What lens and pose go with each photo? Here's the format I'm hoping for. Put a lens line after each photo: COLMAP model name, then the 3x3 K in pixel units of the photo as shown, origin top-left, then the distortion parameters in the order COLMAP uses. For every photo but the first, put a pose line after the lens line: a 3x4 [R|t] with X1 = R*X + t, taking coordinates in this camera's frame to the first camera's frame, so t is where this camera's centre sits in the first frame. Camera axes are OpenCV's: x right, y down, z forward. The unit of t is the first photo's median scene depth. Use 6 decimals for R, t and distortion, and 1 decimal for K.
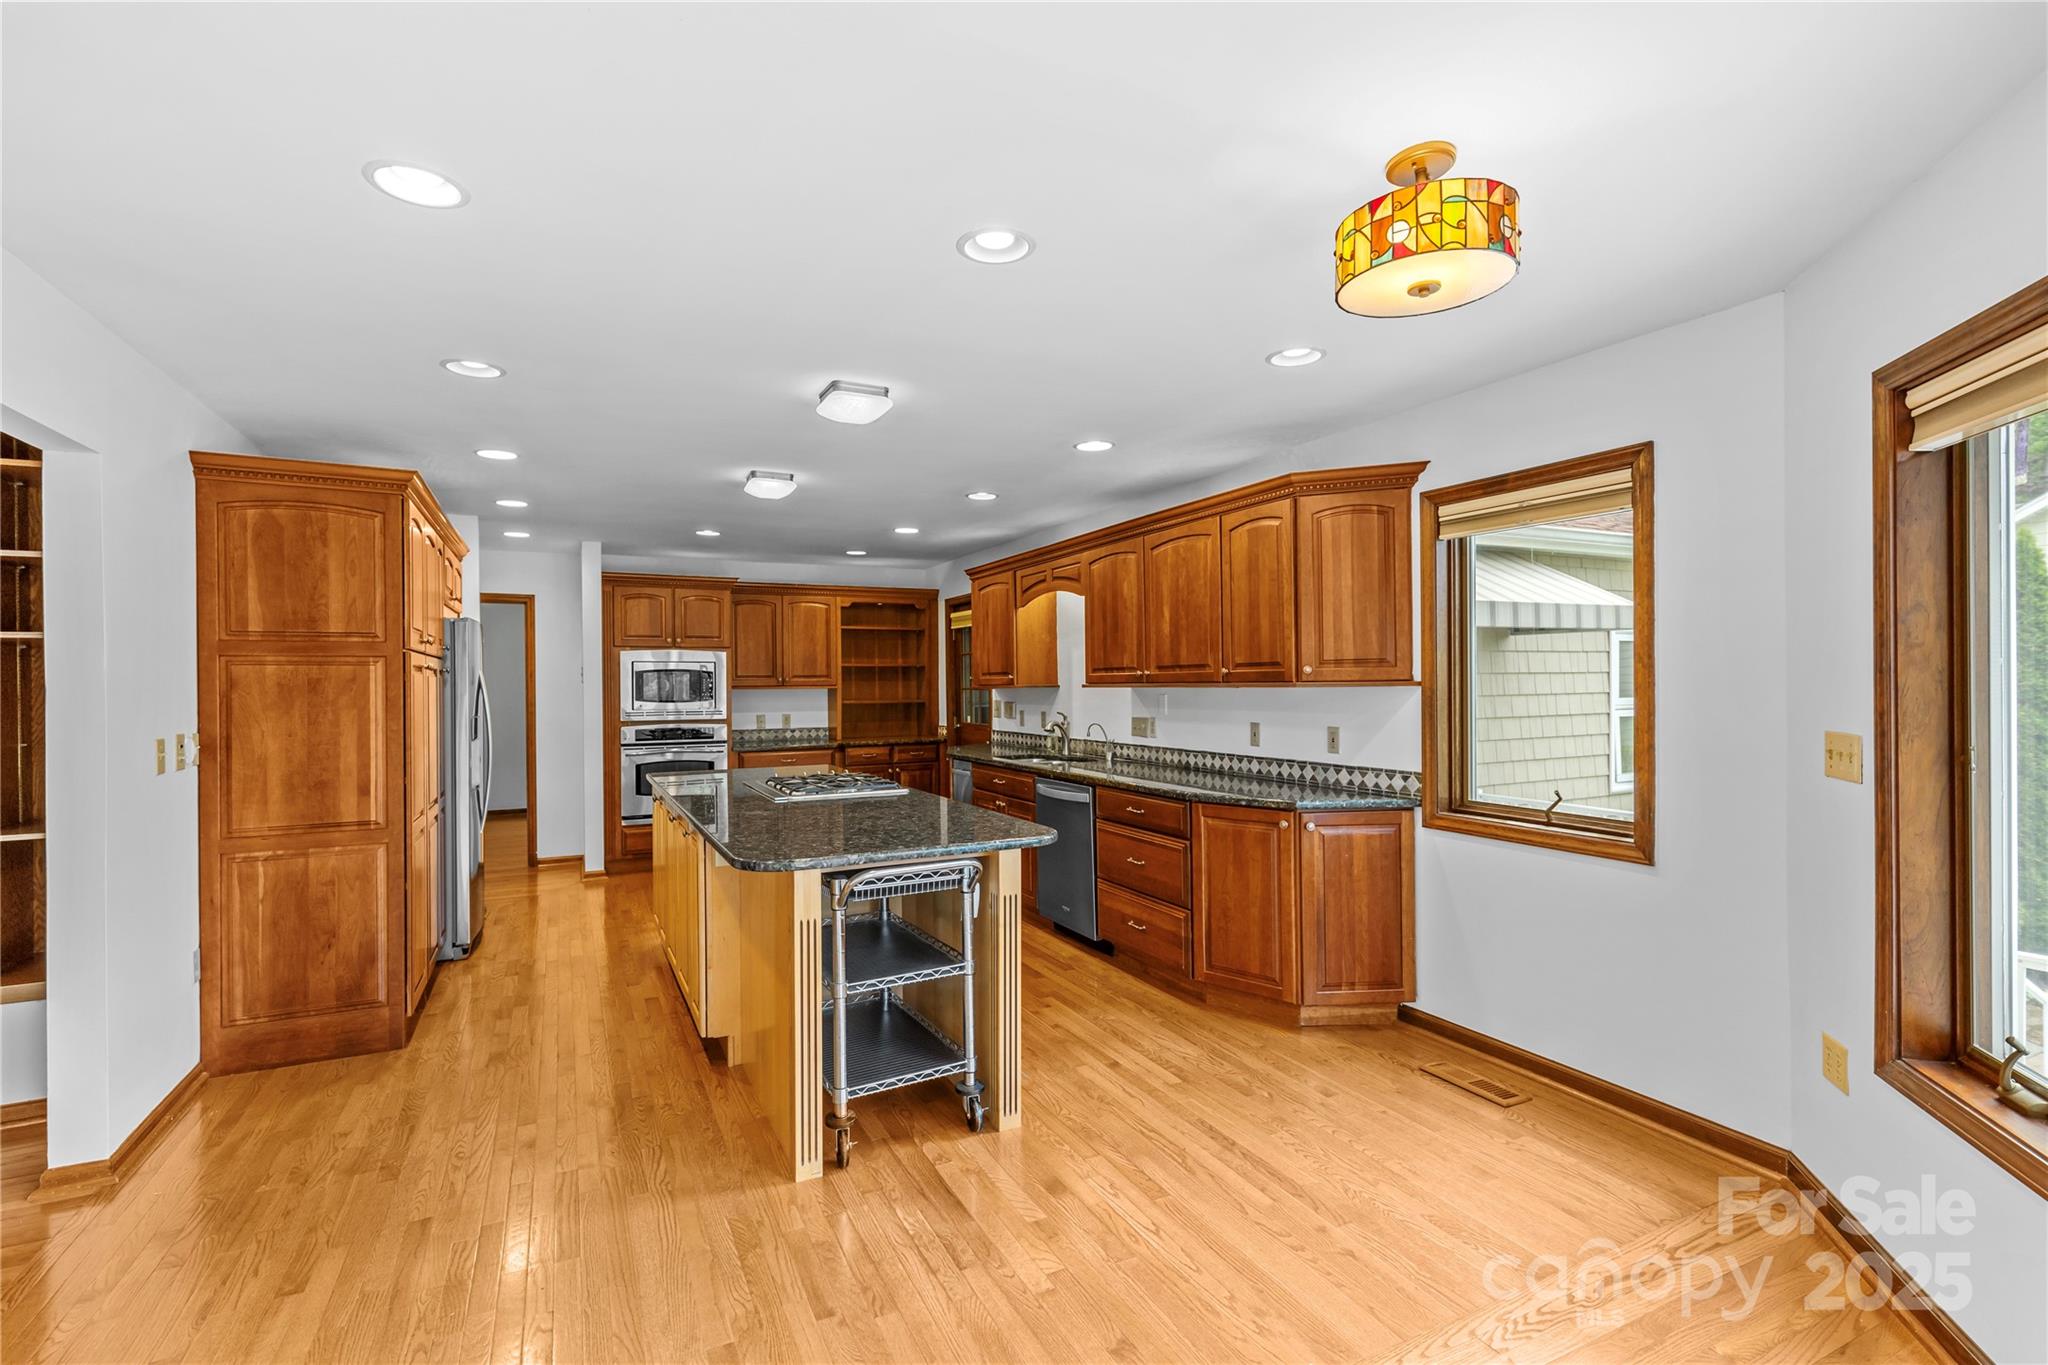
lens RADIAL K [[923.1, 0, 1014.9], [0, 923.1, 686.8], [0, 0, 1]] dist [0.009828, -0.000463]
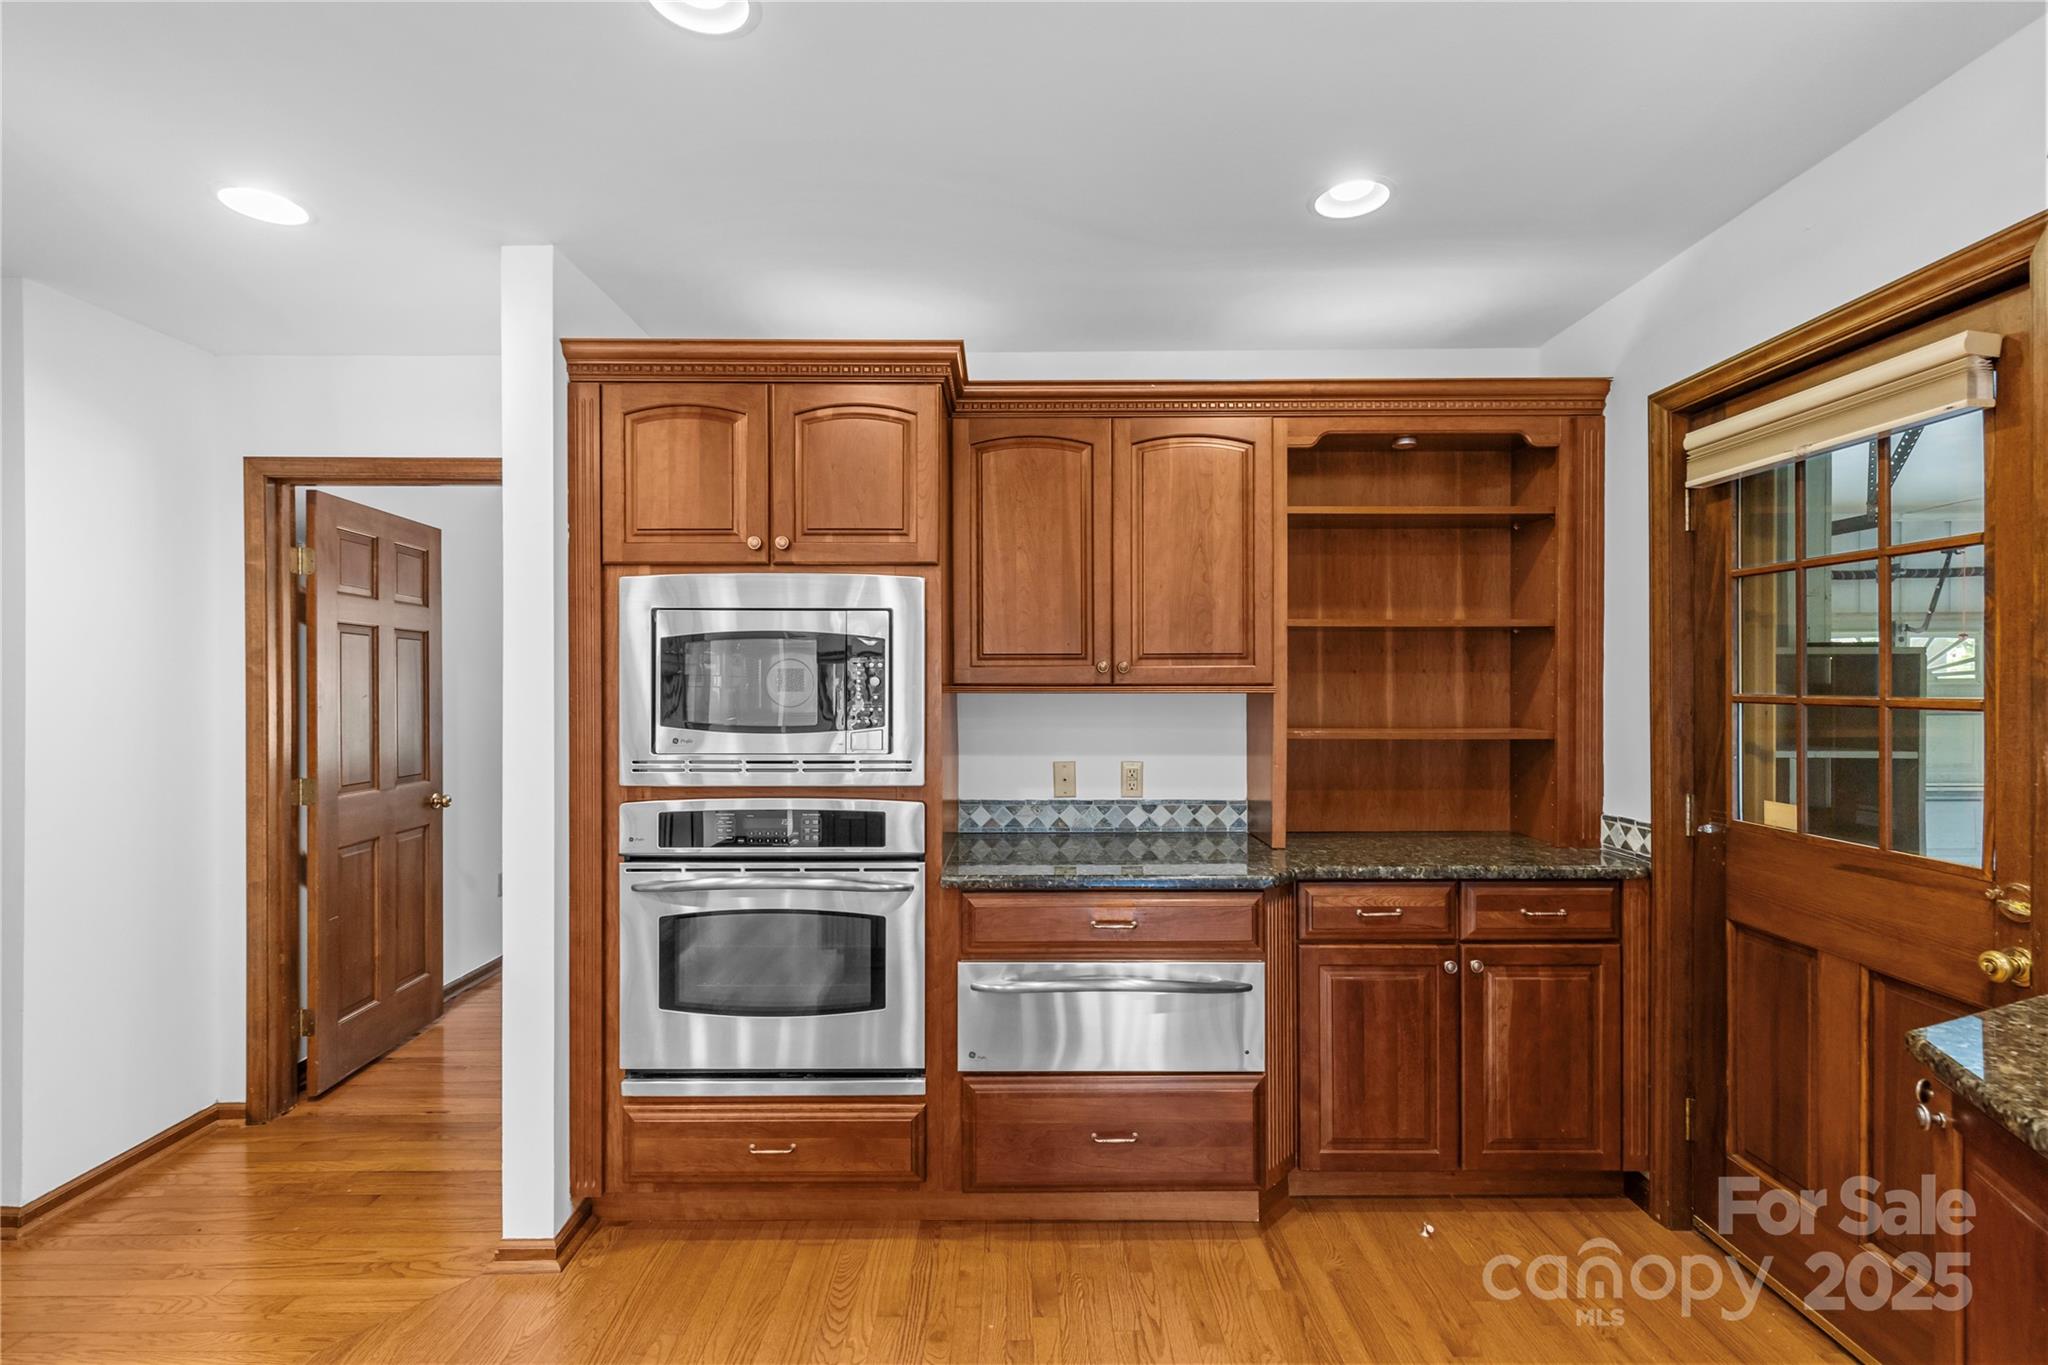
lens RADIAL K [[923.1, 0, 1014.9], [0, 923.1, 686.8], [0, 0, 1]] dist [0.009828, -0.000463]
pose [[0.896043, 0.008065, -0.443895, -0.163180], [-0.008076, 0.999966, 0.001865, -0.000584], [0.443894, 0.001914, 0.896077, 0.839330]]
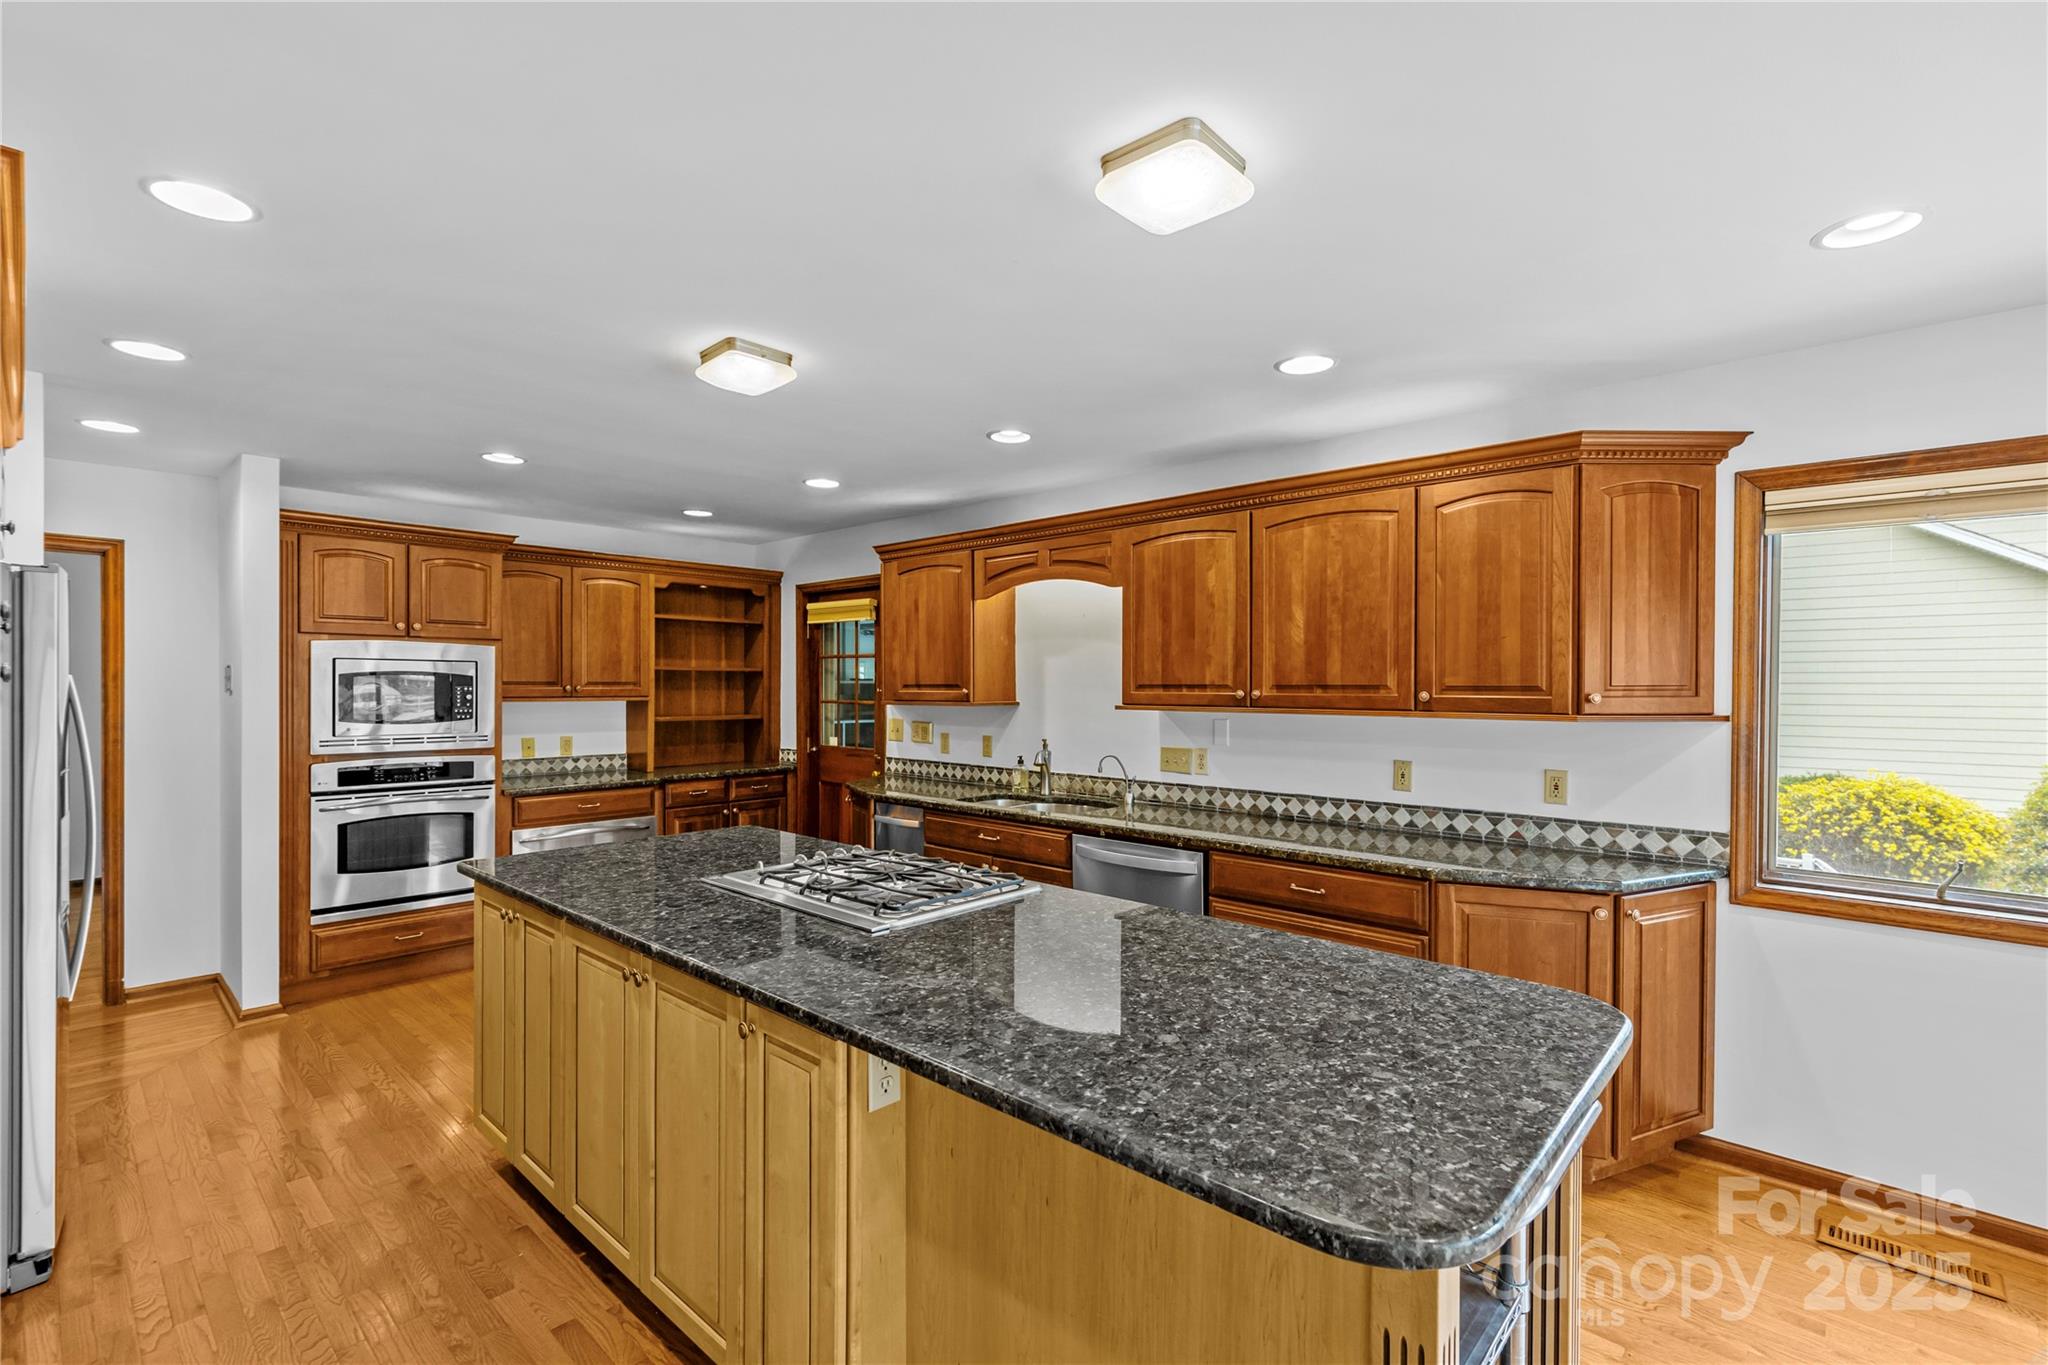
lens RADIAL K [[914.7, 0, 1023.9], [0, 914.7, 690.5], [0, 0, 1]] dist [0.004989, -0.000234]
pose [[0.932377, 0.010113, 0.361345, -0.226047], [-0.010960, 0.999940, 0.000294, -0.012038], [-0.361320, -0.004235, 0.932432, 0.288104]]
